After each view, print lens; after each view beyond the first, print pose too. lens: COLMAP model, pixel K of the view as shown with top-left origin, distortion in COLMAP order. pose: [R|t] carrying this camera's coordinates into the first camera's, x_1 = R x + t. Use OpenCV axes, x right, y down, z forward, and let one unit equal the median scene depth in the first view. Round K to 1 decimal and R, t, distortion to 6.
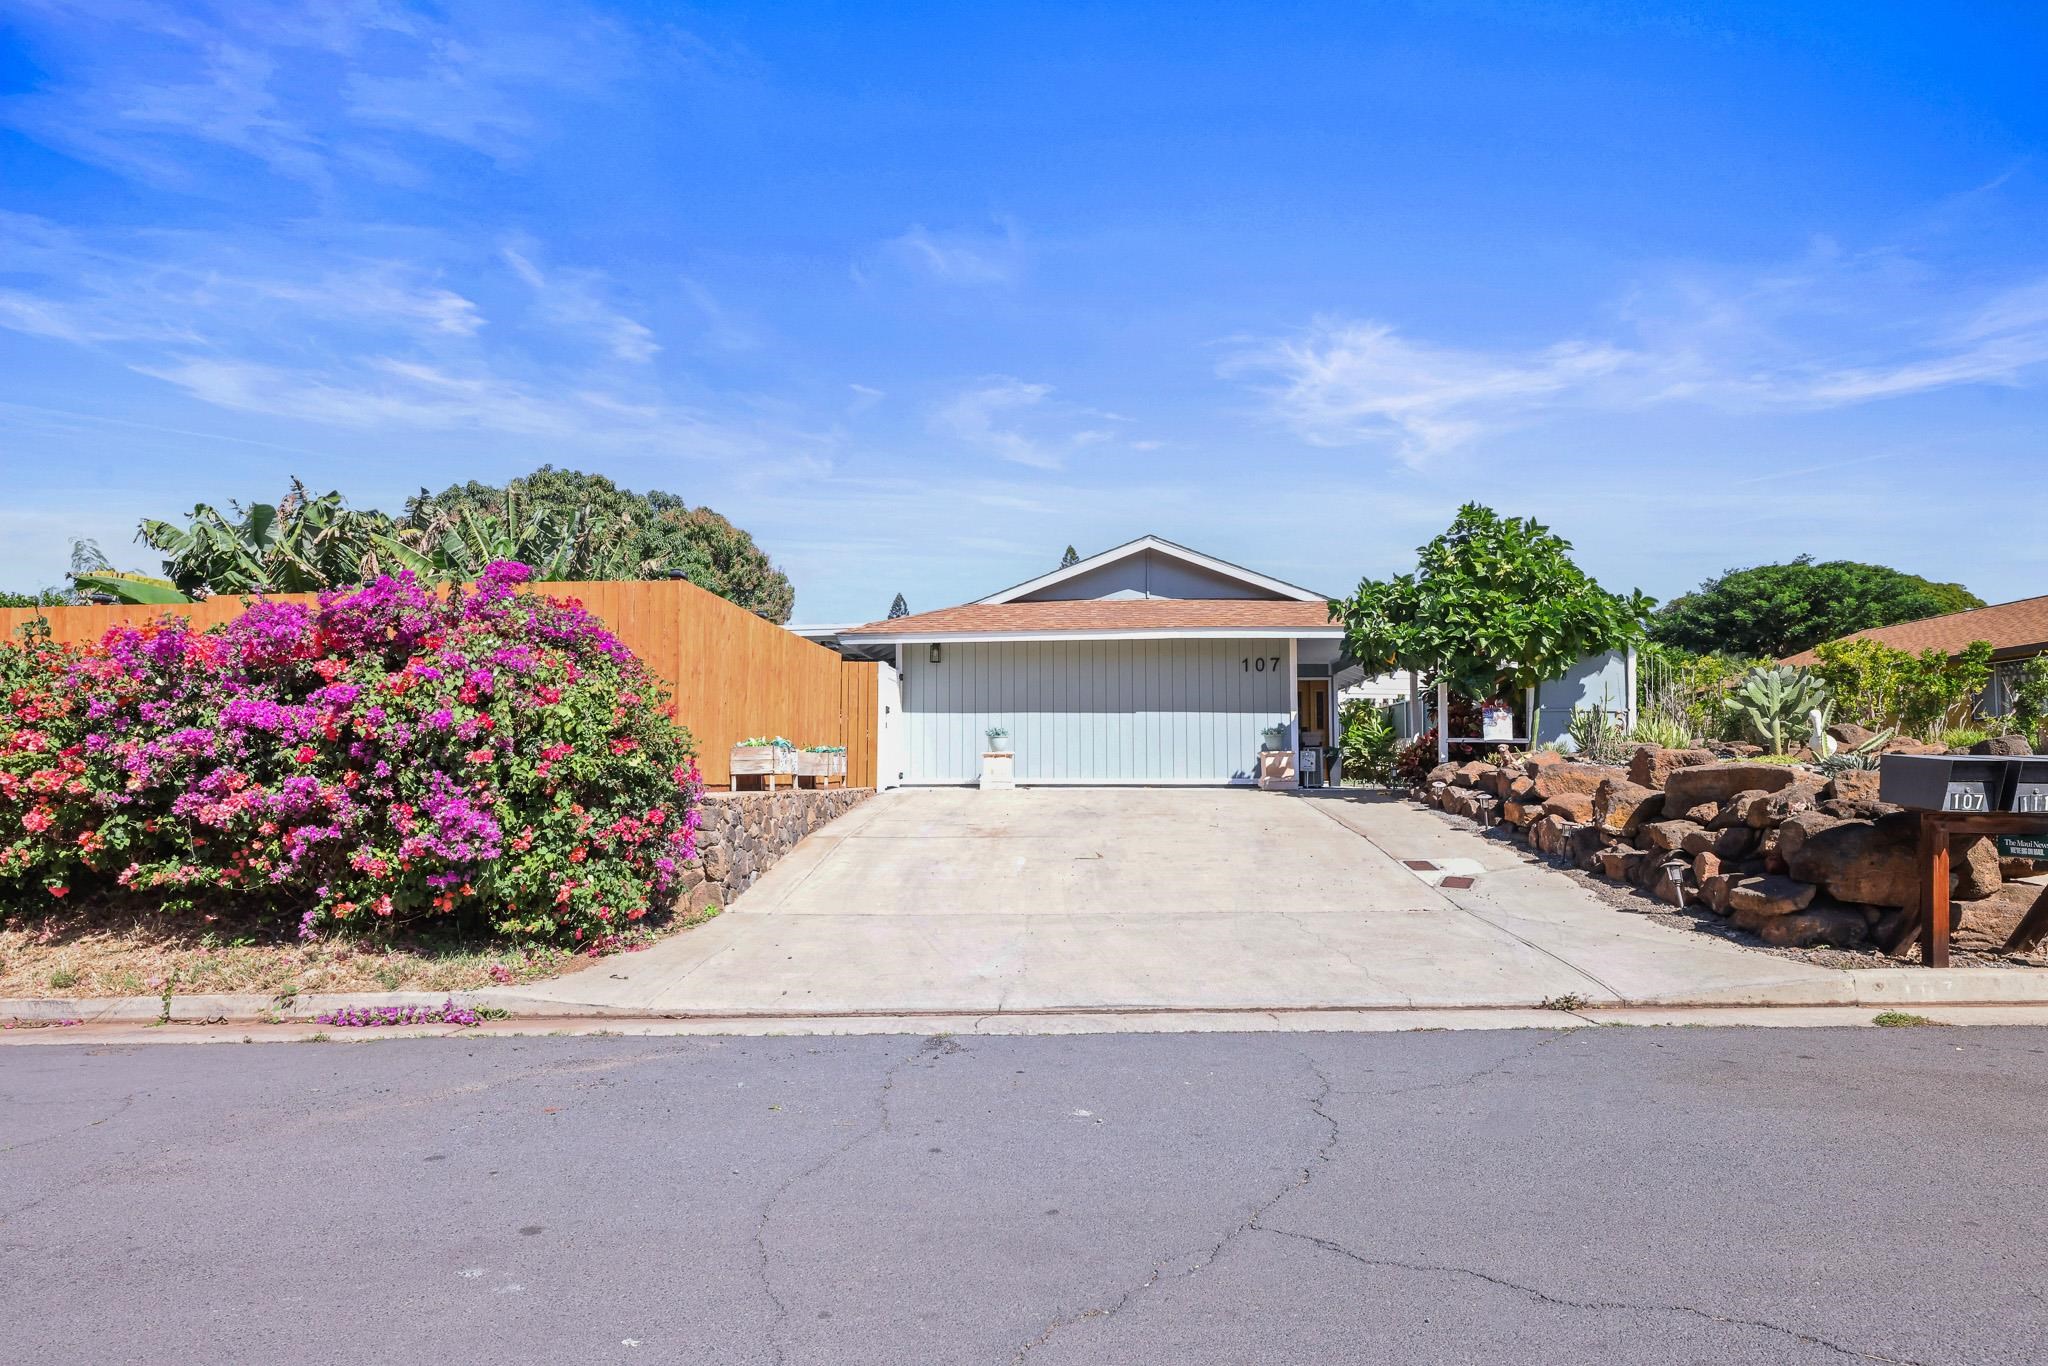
lens RADIAL K [[1093.6, 0, 1024.0], [0, 1093.6, 683.0], [0, 0, 1]] dist [0.002823, 0.001052]
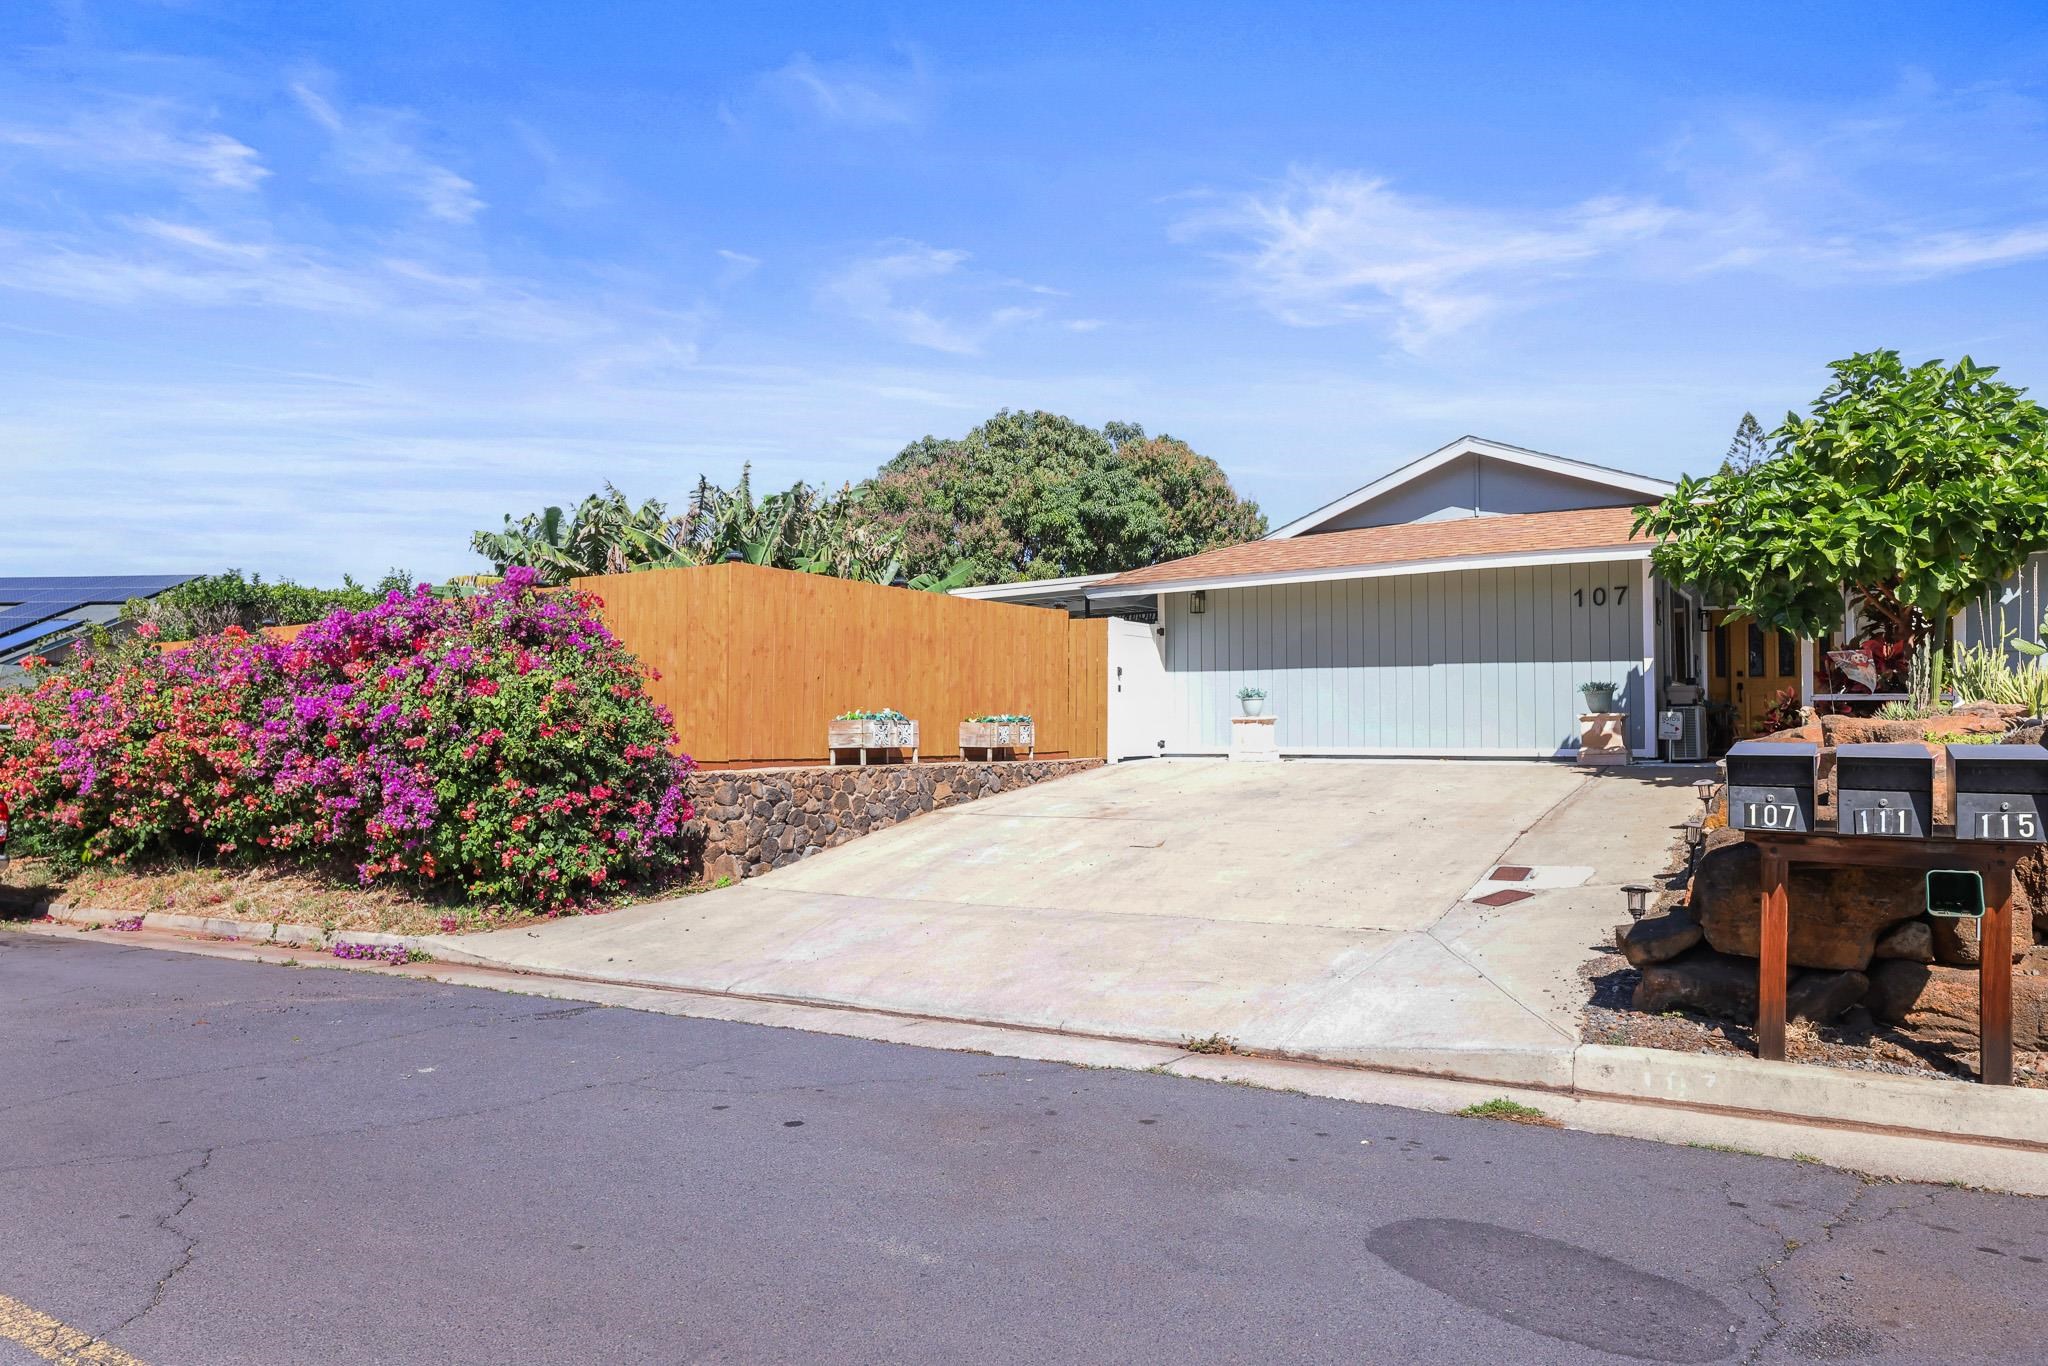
lens RADIAL K [[1300.7, 0, 1024.0], [0, 1300.7, 683.0], [0, 0, 1]] dist [0.009574, -0.001410]
pose [[0.875397, -0.020787, -0.482957, 0.392593], [0.043771, 0.998379, 0.036368, -0.009871], [0.481418, -0.052976, 0.874889, 0.041162]]
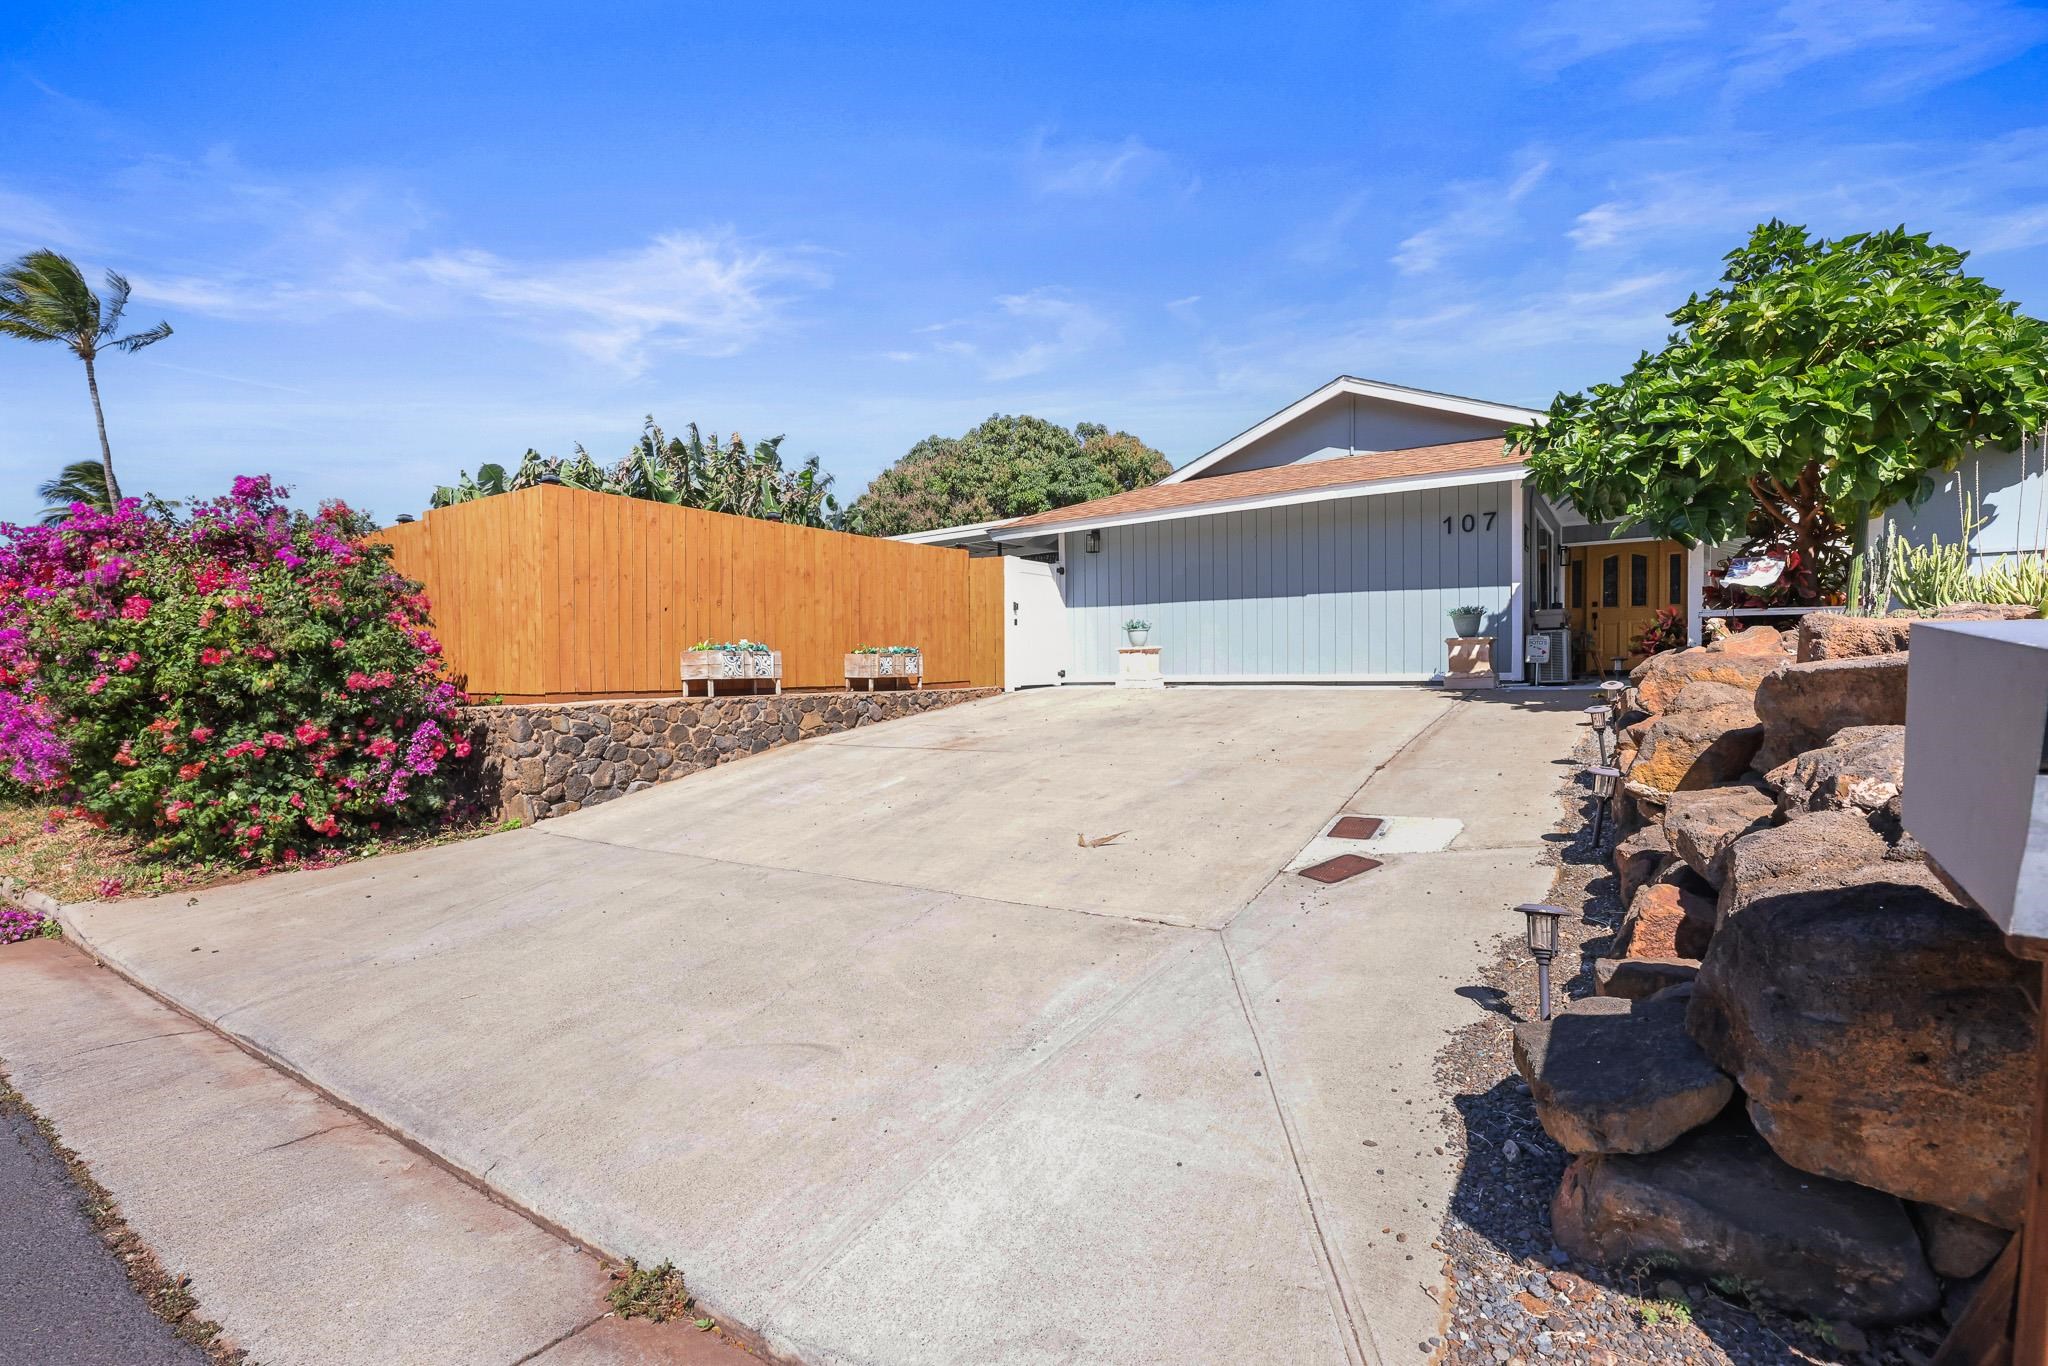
lens RADIAL K [[925.1, 0, 1024.0], [0, 925.1, 683.0], [0, 0, 1]] dist [-0.001270, -0.000006]
pose [[0.862100, -0.003944, -0.506723, 0.359452], [0.056203, 0.994544, 0.087880, 0.025363], [0.503612, -0.104241, 0.857618, 0.370331]]
